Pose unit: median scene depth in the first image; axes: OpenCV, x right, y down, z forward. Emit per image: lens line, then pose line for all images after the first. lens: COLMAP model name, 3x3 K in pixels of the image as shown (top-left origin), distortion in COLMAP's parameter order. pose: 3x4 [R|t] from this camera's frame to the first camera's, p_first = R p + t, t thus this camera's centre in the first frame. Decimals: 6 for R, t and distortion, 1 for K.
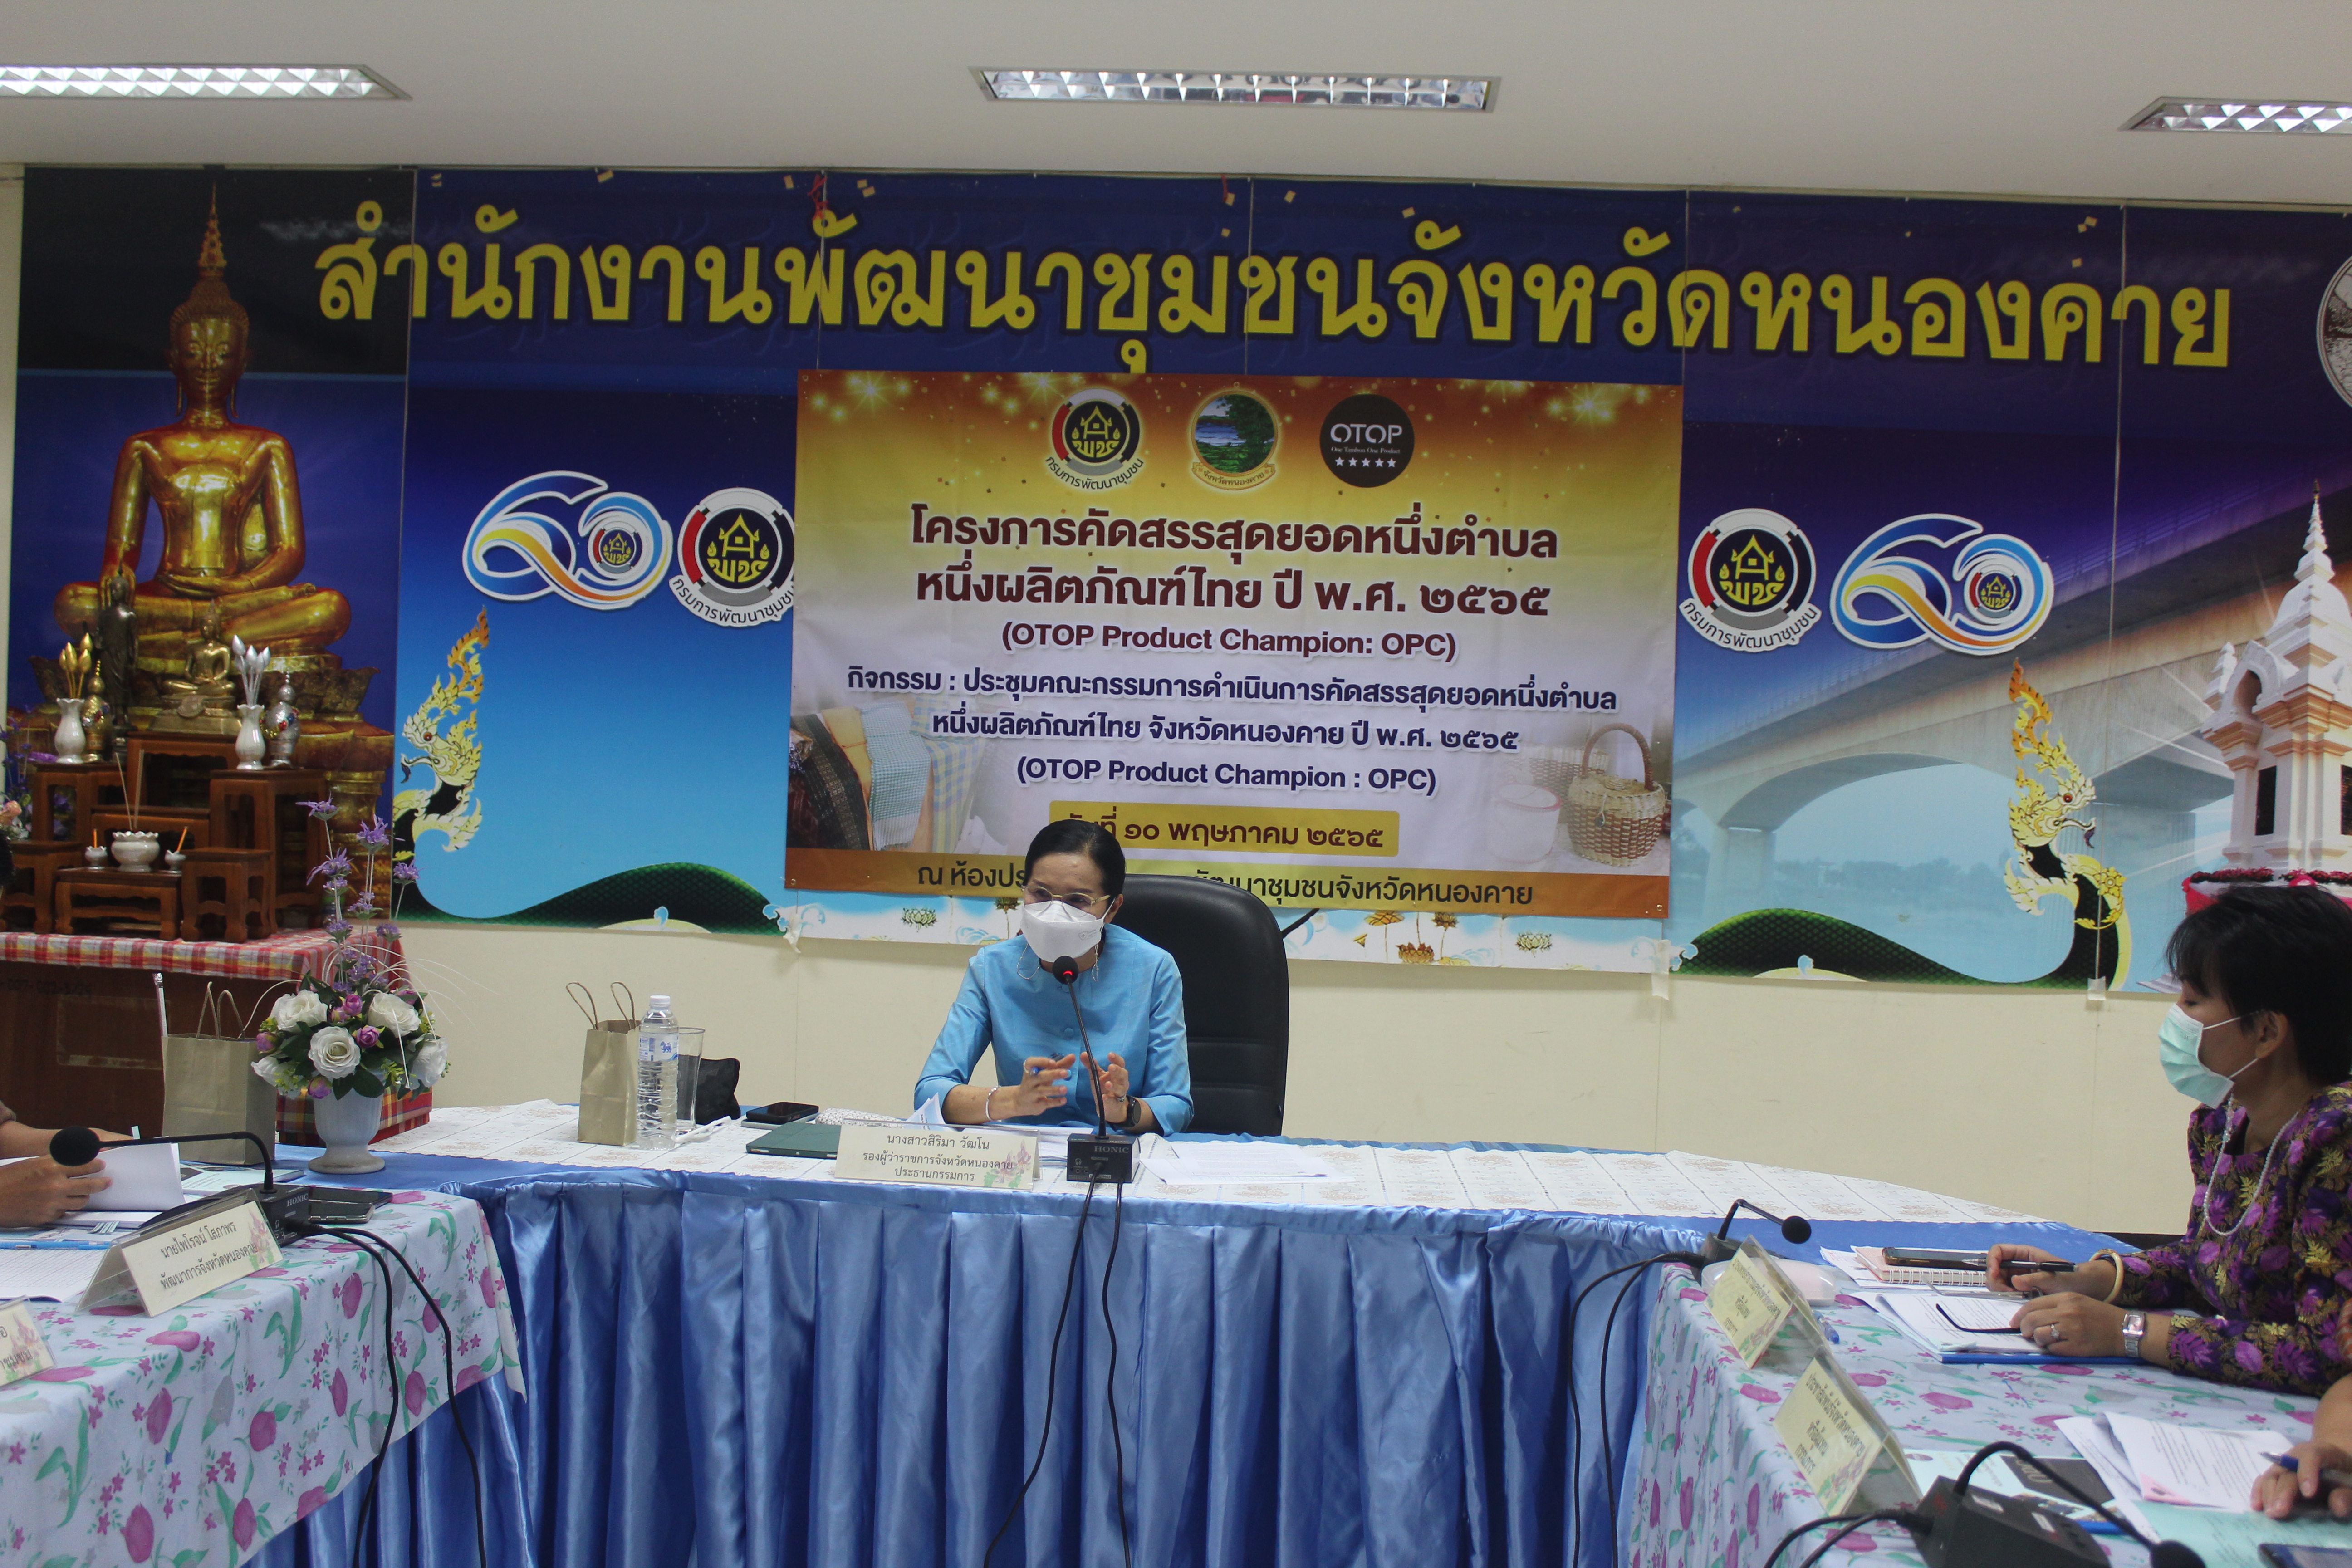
lens RADIAL K [[2347.6, 0, 1169.9], [0, 2347.6, 775.3], [0, 0, 1]] dist [-0.137635, 0.157384]
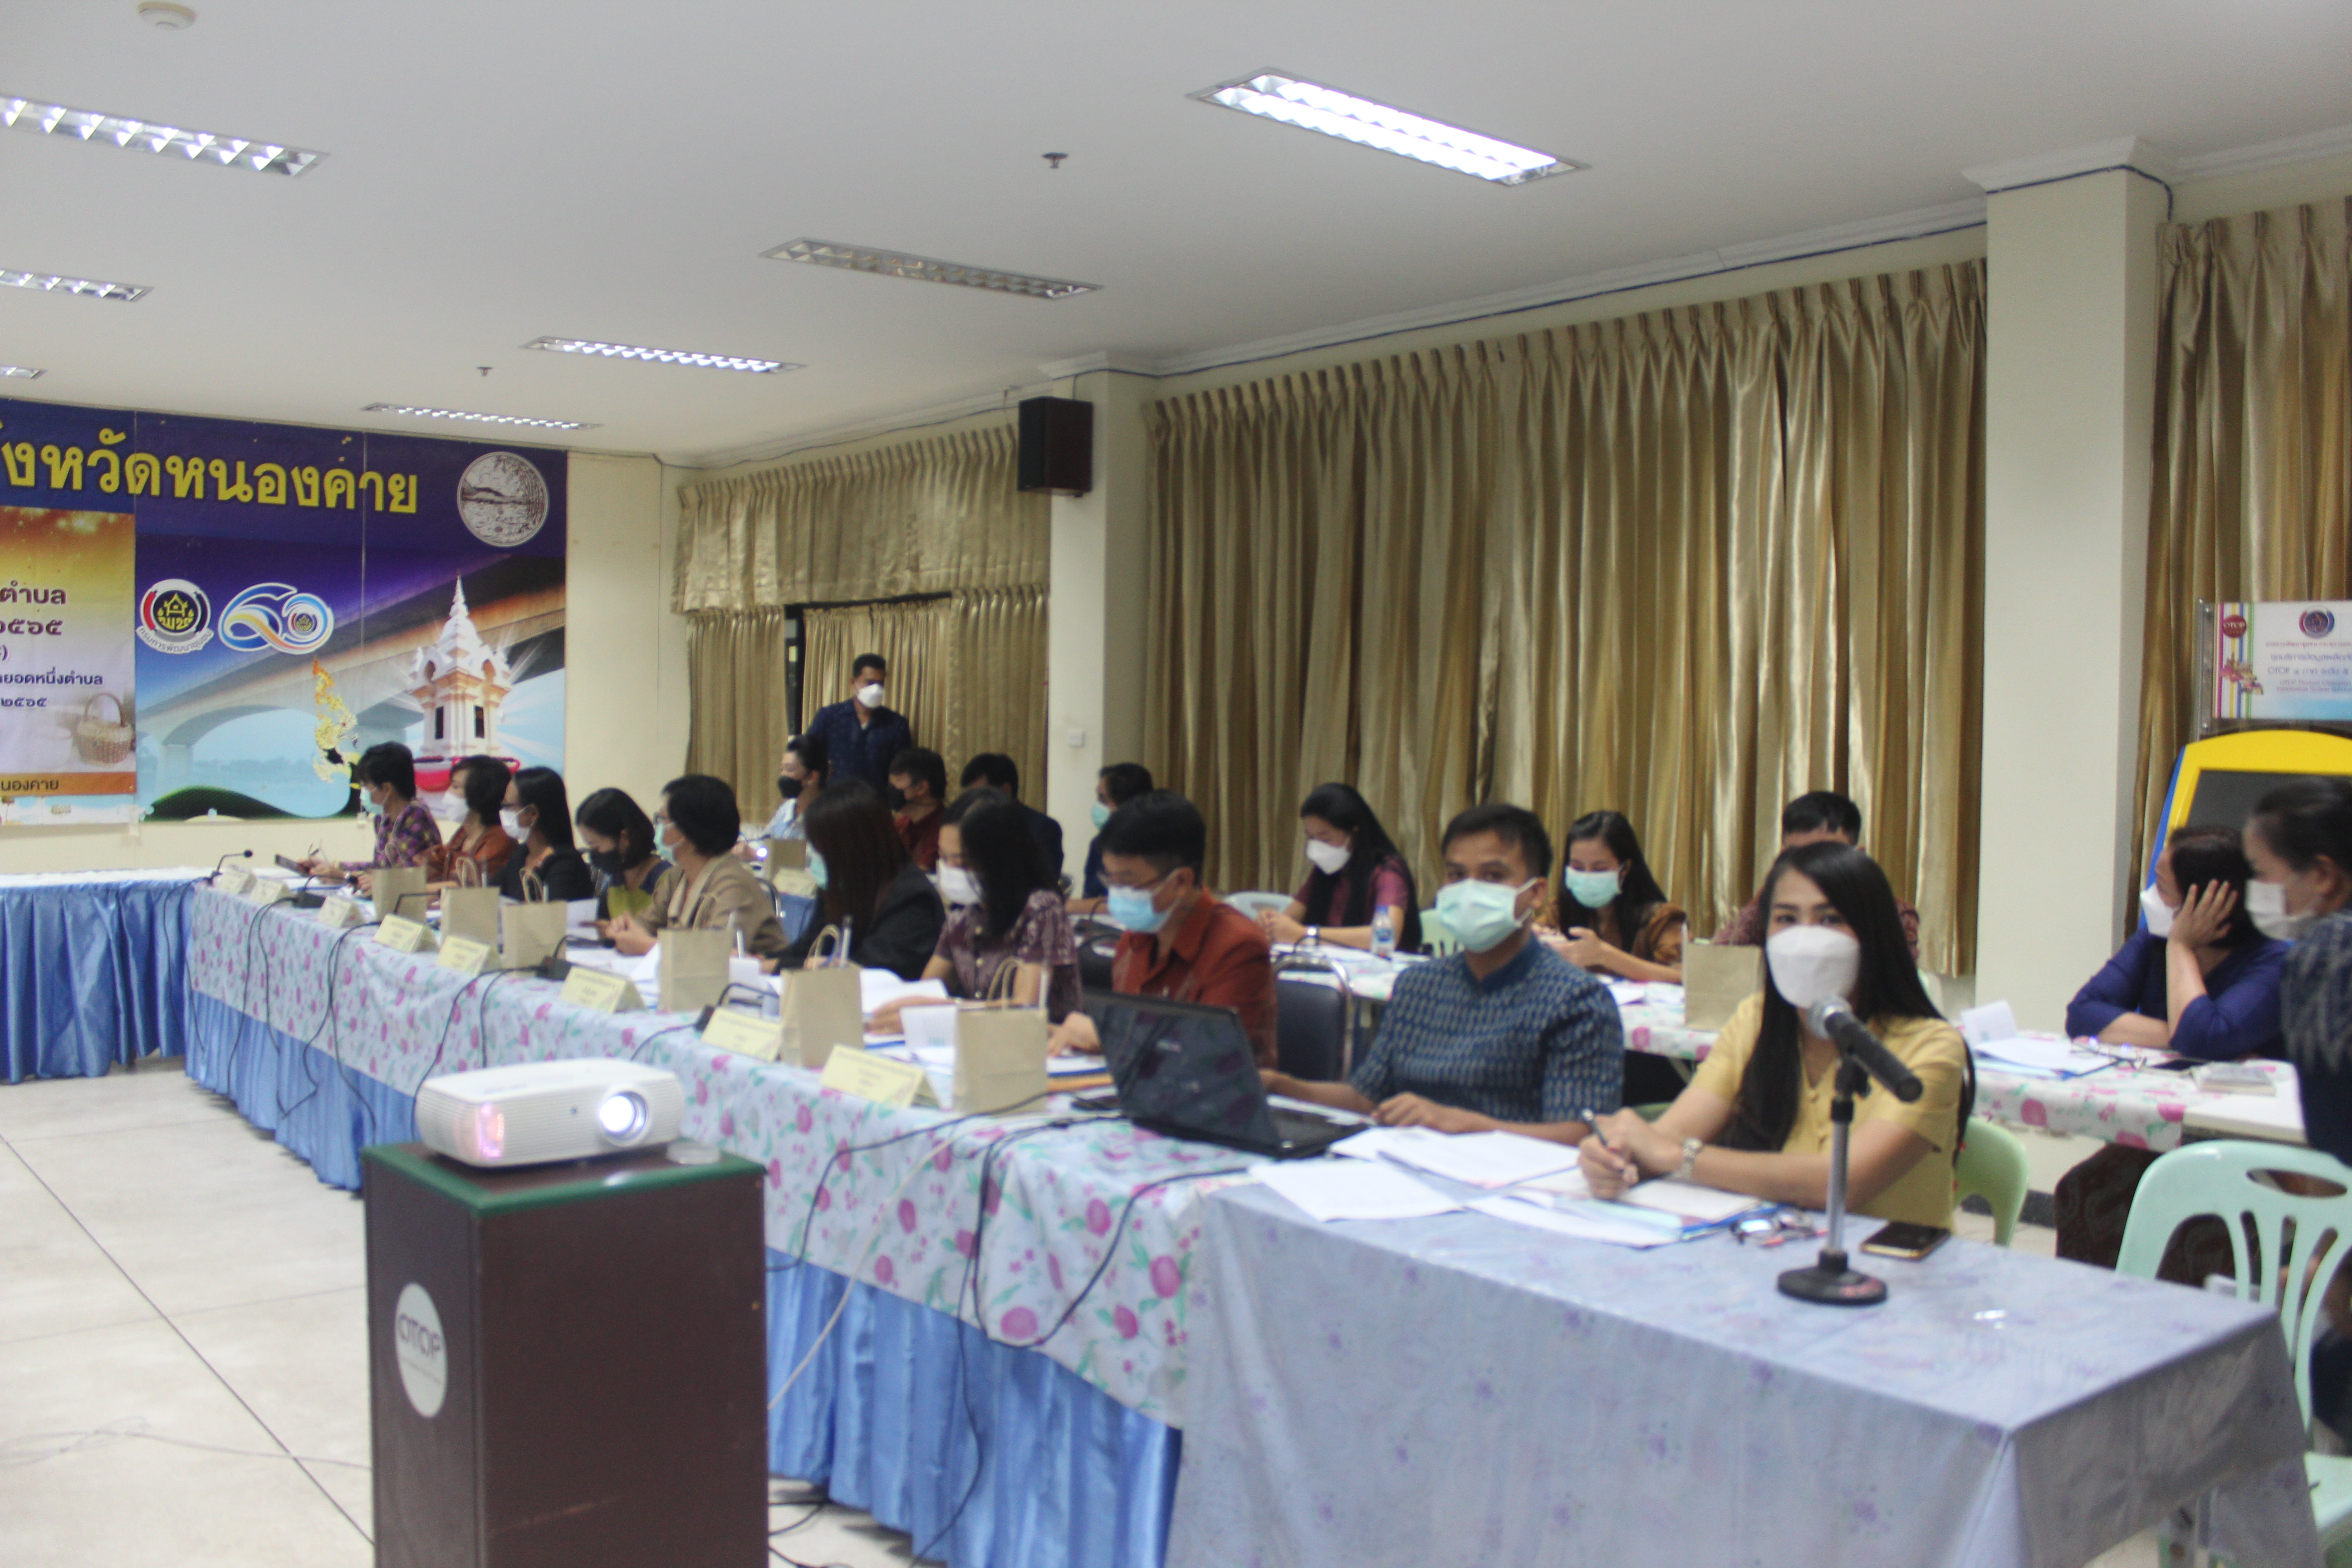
lens RADIAL K [[1981.8, 0, 1173.8], [0, 1981.8, 778.0], [0, 0, 1]] dist [-0.163566, 0.155895]
pose [[0.723830, -0.045837, 0.688455, -0.250102], [0.023789, 0.998856, 0.041492, 0.003769], [-0.689569, -0.013655, 0.724092, -0.722159]]
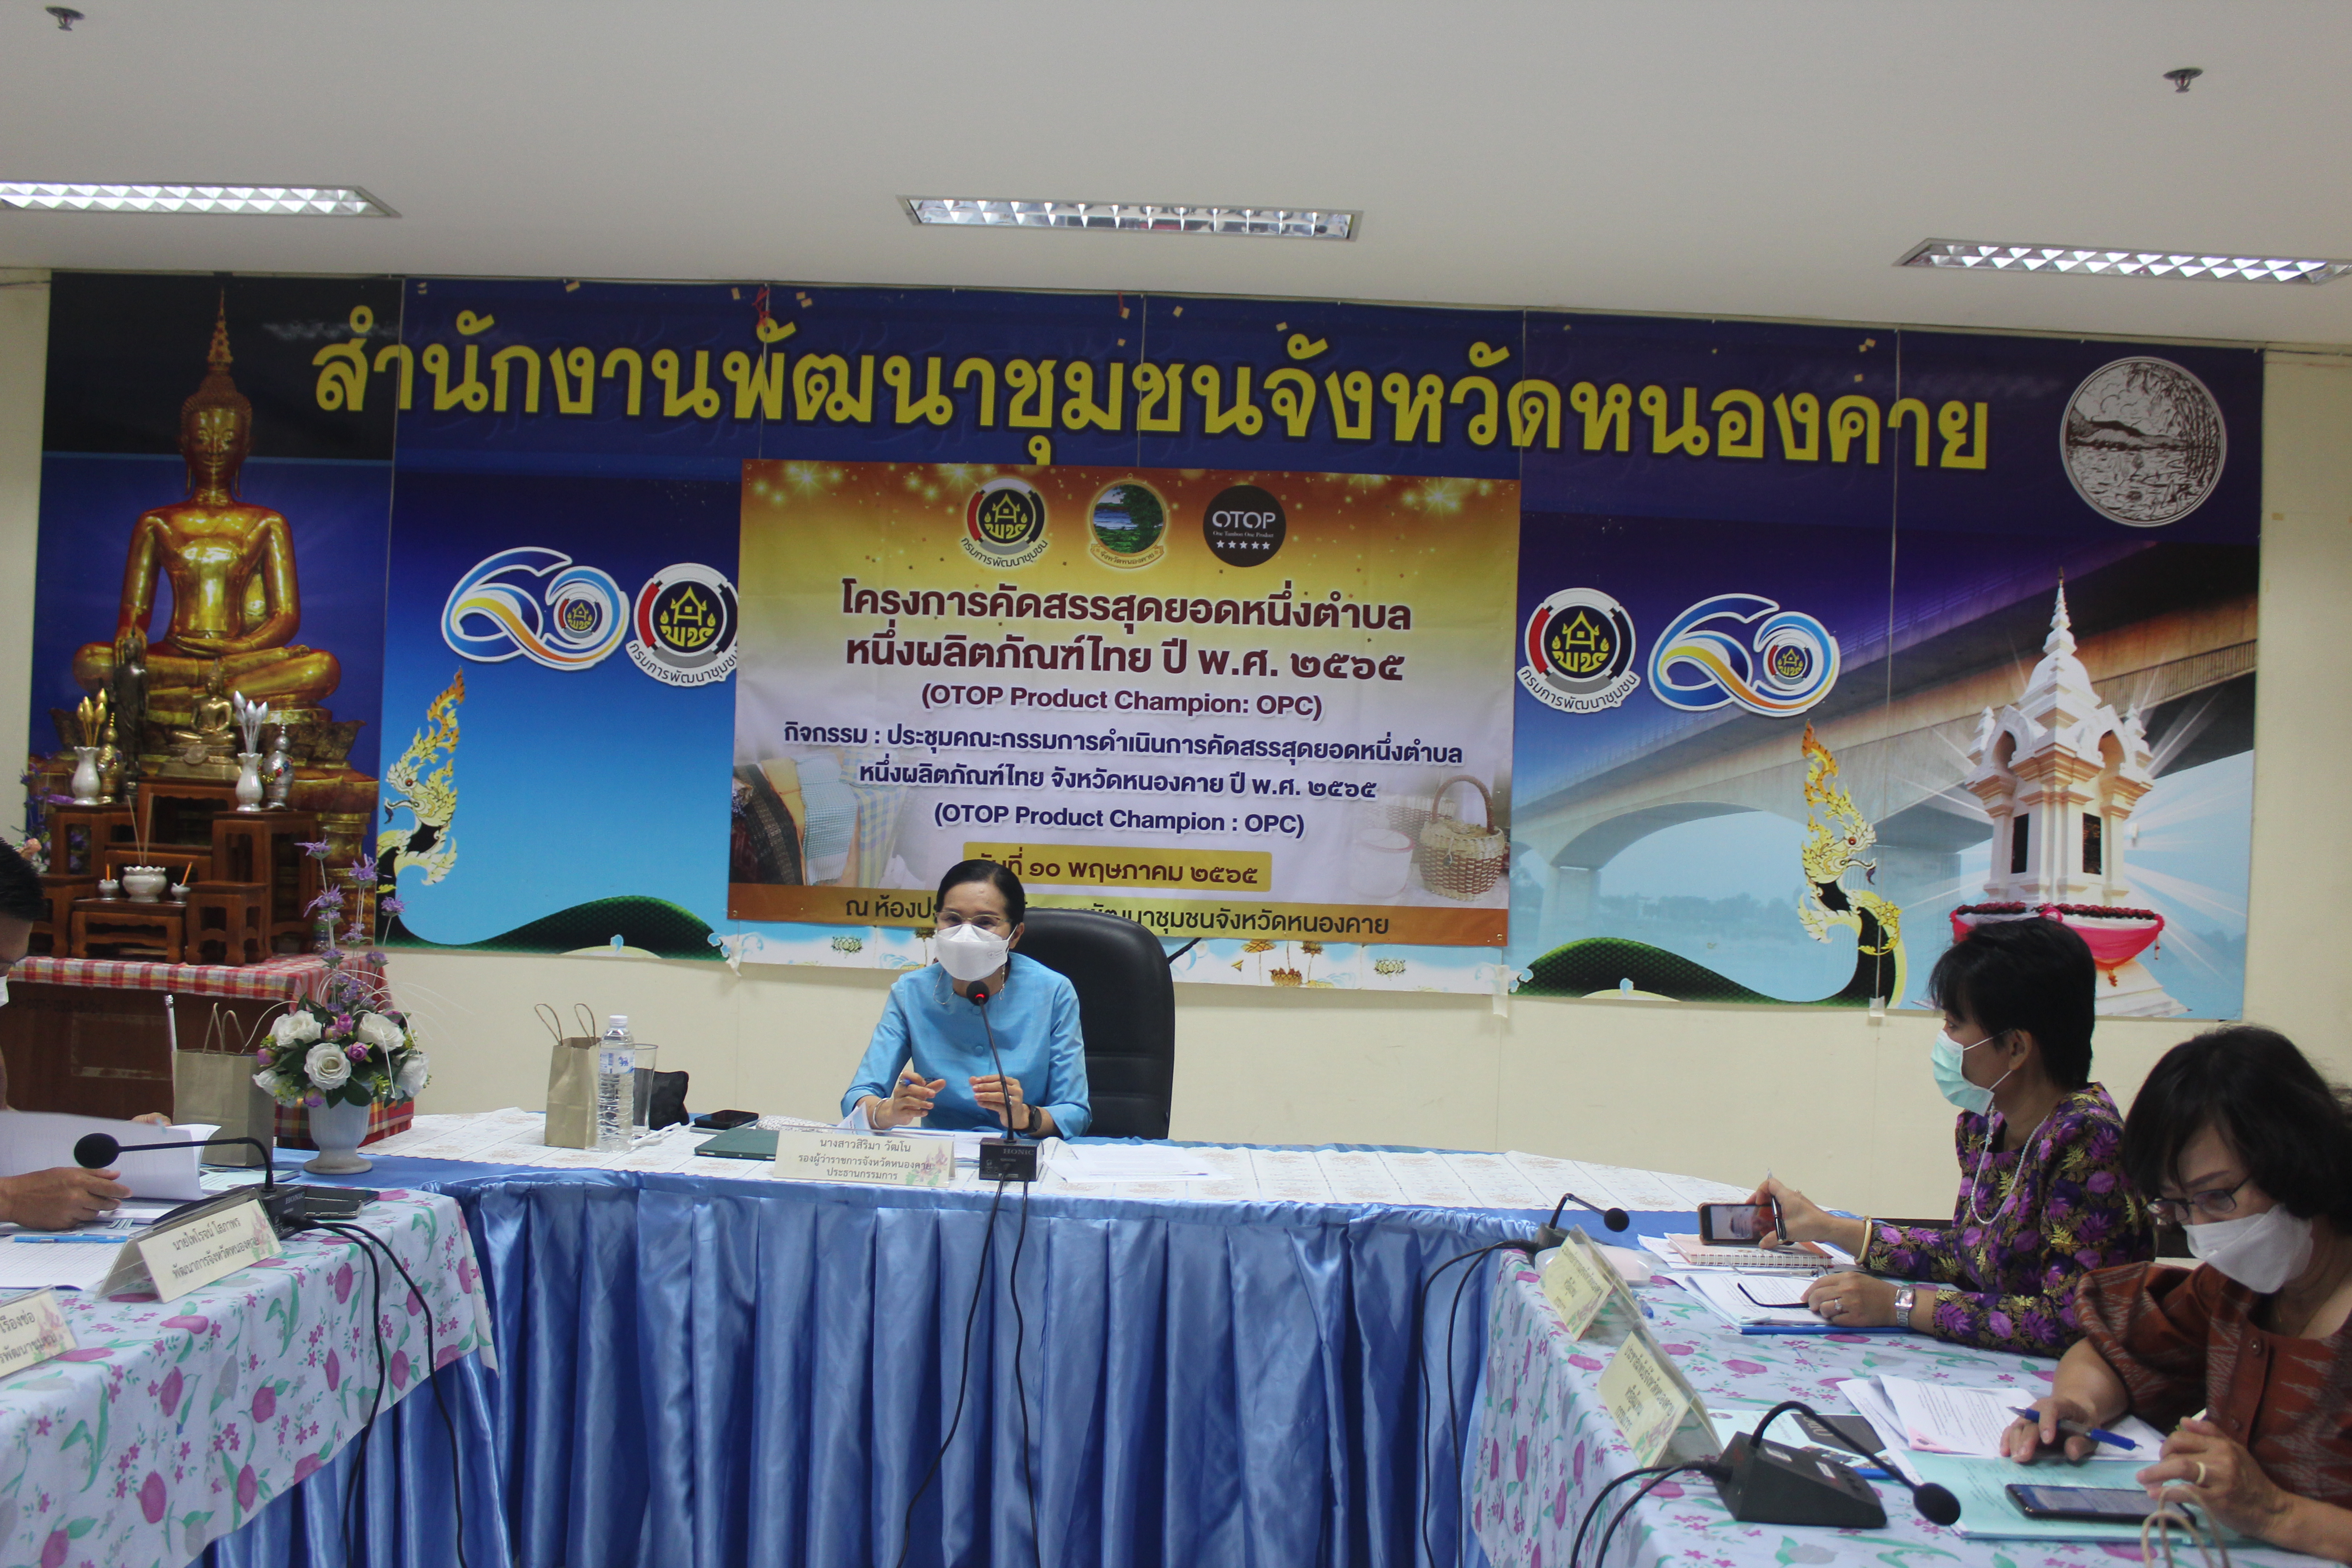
lens RADIAL K [[2082.7, 0, 1172.4], [0, 2082.7, 776.9], [0, 0, 1]] dist [-0.157166, 0.152330]
pose [[0.998749, 0.003875, 0.049845, -0.000662], [-0.002914, 0.999809, -0.019340, -0.001378], [-0.049910, 0.019170, 0.998570, -0.005125]]
